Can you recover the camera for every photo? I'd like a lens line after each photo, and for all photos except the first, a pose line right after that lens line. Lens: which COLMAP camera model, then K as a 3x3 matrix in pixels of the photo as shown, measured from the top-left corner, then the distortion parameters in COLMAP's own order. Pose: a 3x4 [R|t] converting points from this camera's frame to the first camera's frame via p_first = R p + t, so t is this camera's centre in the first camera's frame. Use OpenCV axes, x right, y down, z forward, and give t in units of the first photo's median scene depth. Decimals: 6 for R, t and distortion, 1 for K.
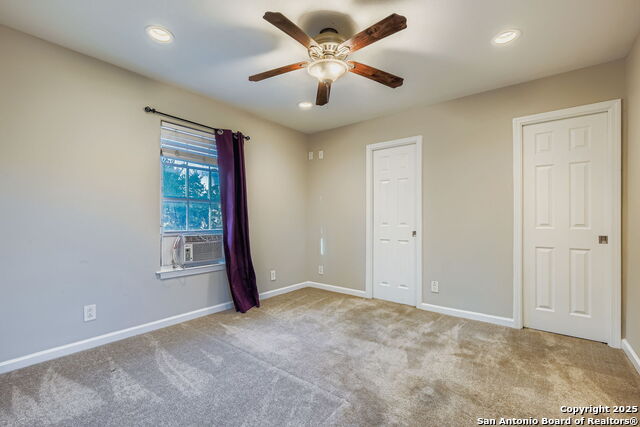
lens RADIAL K [[282.7, 0, 322.6], [0, 282.7, 213.4], [0, 0, 1]] dist [0.001482, 0.000370]
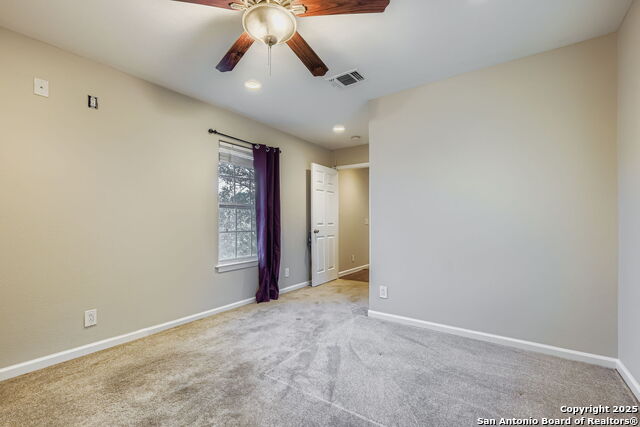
lens RADIAL K [[282.7, 0, 334.2], [0, 282.7, 213.0], [0, 0, 1]] dist [0.001482, 0.000370]
pose [[0.996224, -0.003987, 0.086729, -0.148838], [0.004826, 0.999944, -0.009462, -0.002704], [-0.086686, 0.009845, 0.996187, -0.183026]]
